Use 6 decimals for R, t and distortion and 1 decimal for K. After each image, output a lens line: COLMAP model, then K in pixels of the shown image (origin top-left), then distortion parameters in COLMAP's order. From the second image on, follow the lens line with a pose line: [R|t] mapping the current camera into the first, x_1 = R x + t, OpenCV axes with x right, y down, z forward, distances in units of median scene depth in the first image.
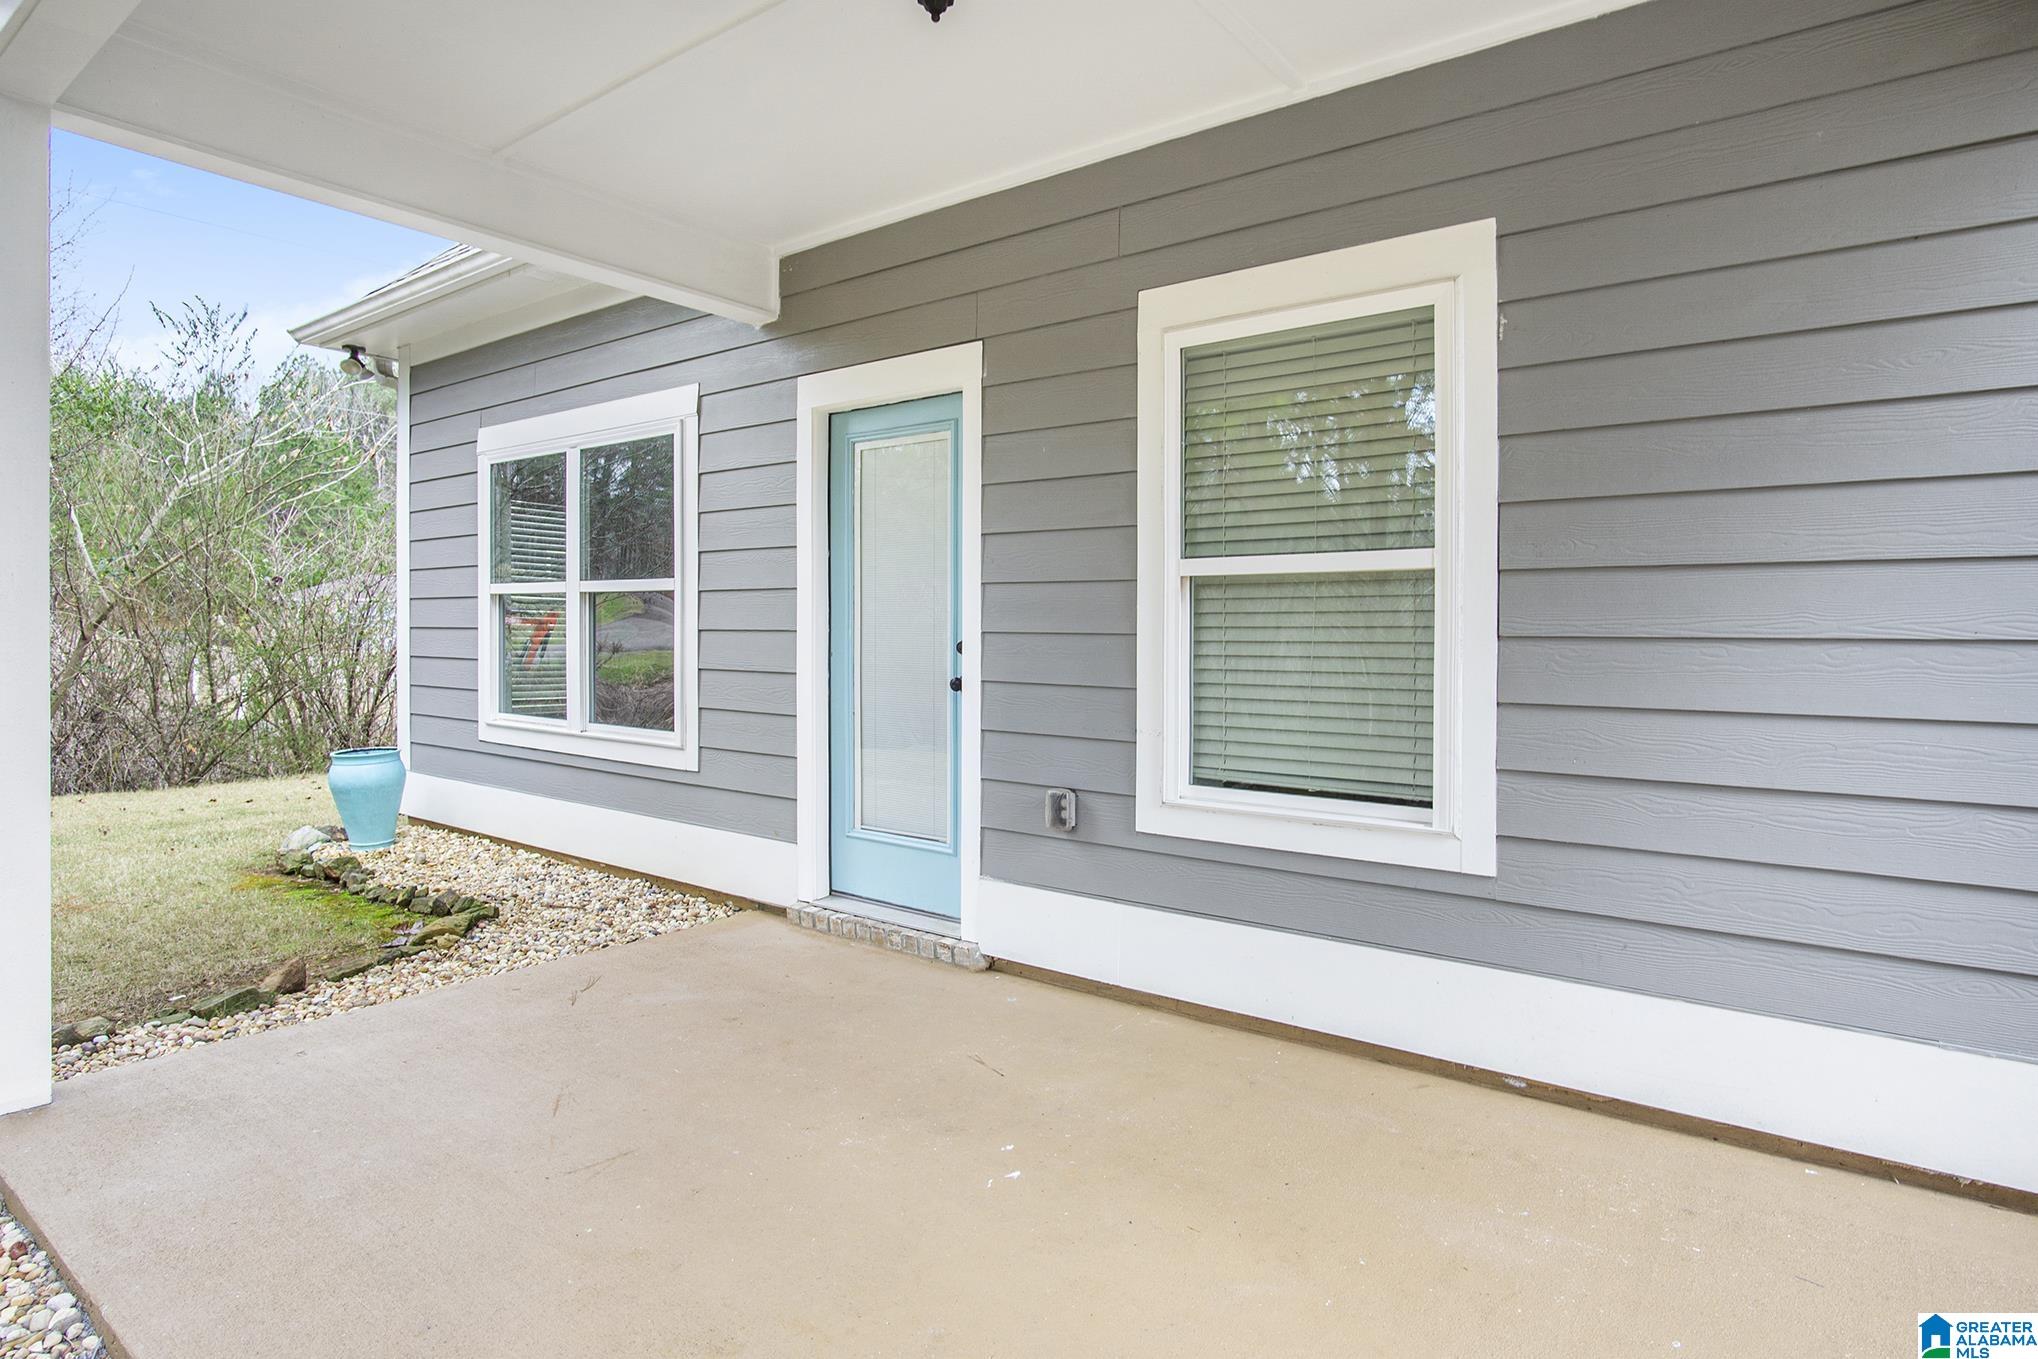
lens RADIAL K [[1118.2, 0, 1018.9], [0, 1118.2, 671.6], [0, 0, 1]] dist [-0.007424, -0.000527]
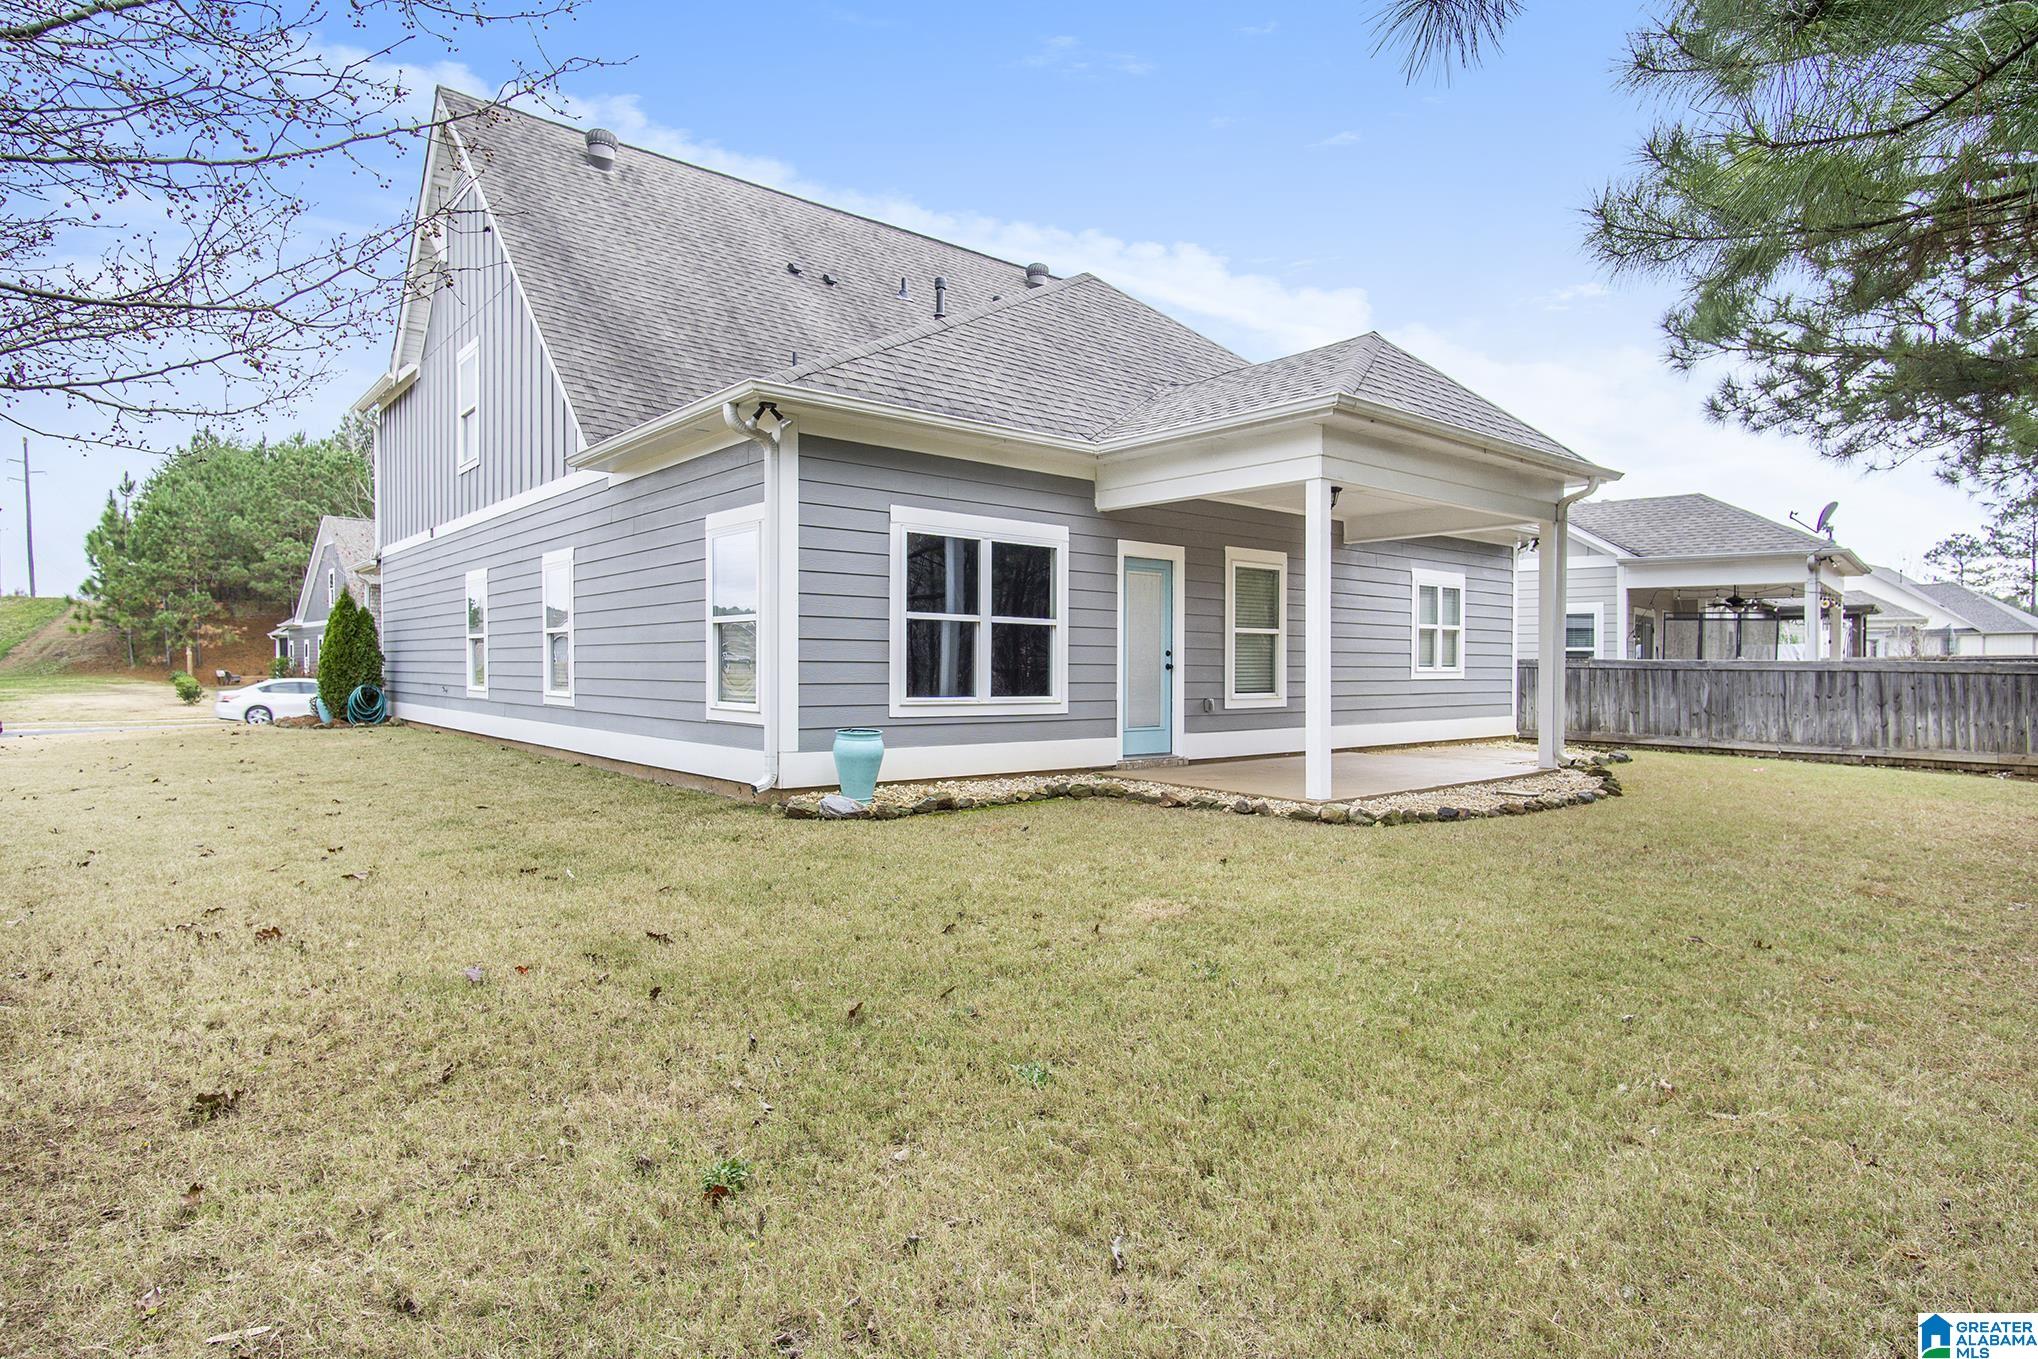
lens RADIAL K [[1118.2, 0, 1023.2], [0, 1118.2, 677.0], [0, 0, 1]] dist [-0.007424, -0.000527]
pose [[0.198214, -0.031978, 0.979637, -2.262742], [0.011081, 0.999477, 0.030383, -0.040955], [-0.980096, 0.004833, 0.198465, 0.647762]]
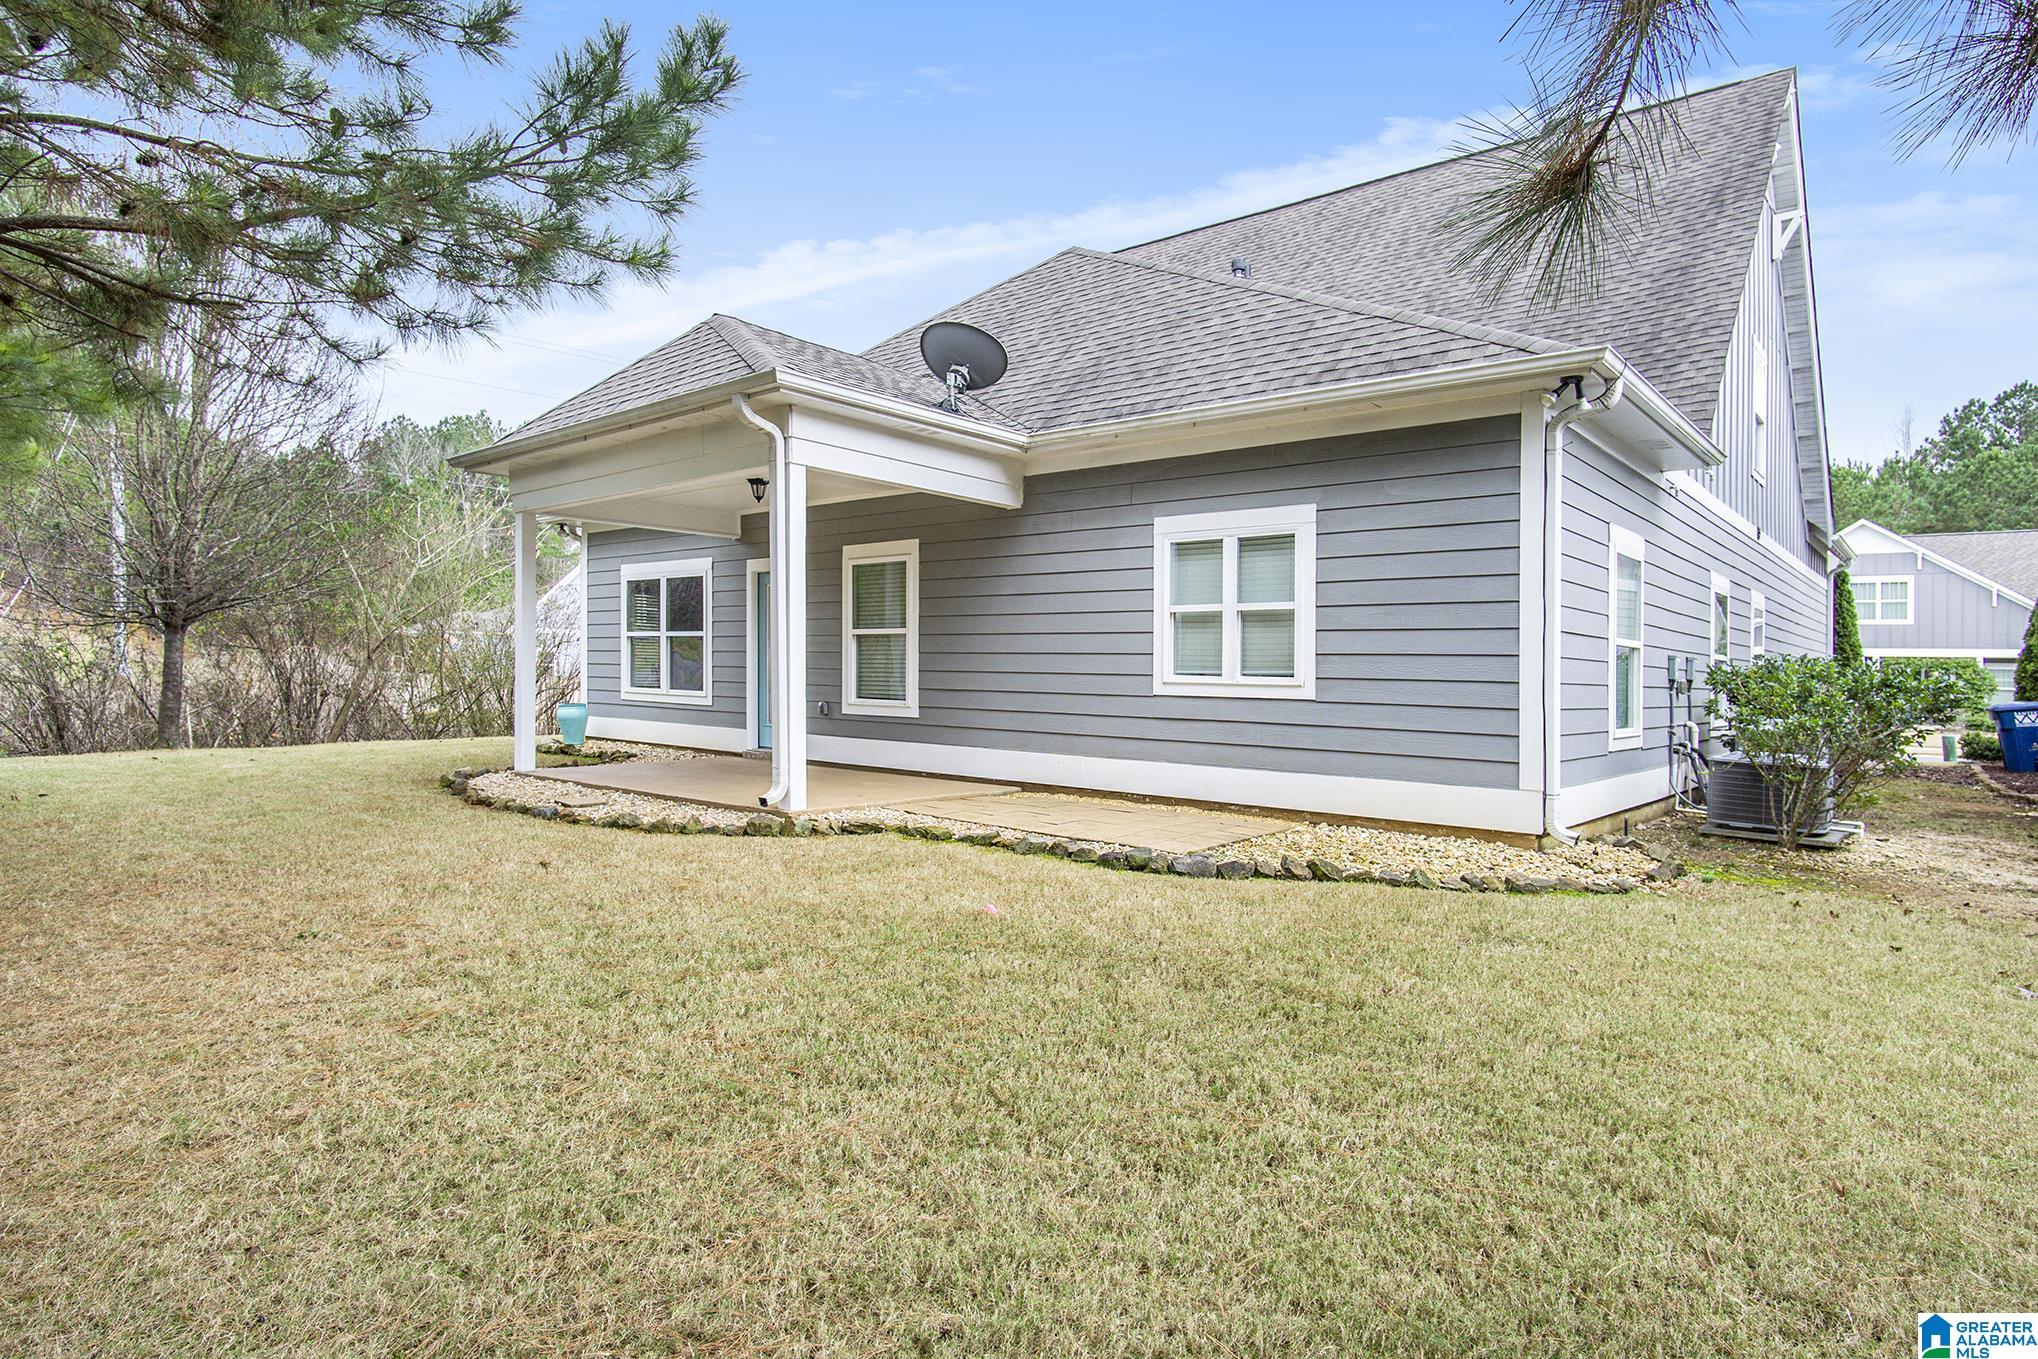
lens RADIAL K [[1118.2, 0, 1021.0], [0, 1118.2, 682.5], [0, 0, 1]] dist [-0.007424, -0.000527]
pose [[0.999166, -0.001770, -0.040792, 0.520775], [0.001411, 0.999960, -0.008816, 0.057281], [0.040806, 0.008751, 0.999129, -1.519724]]
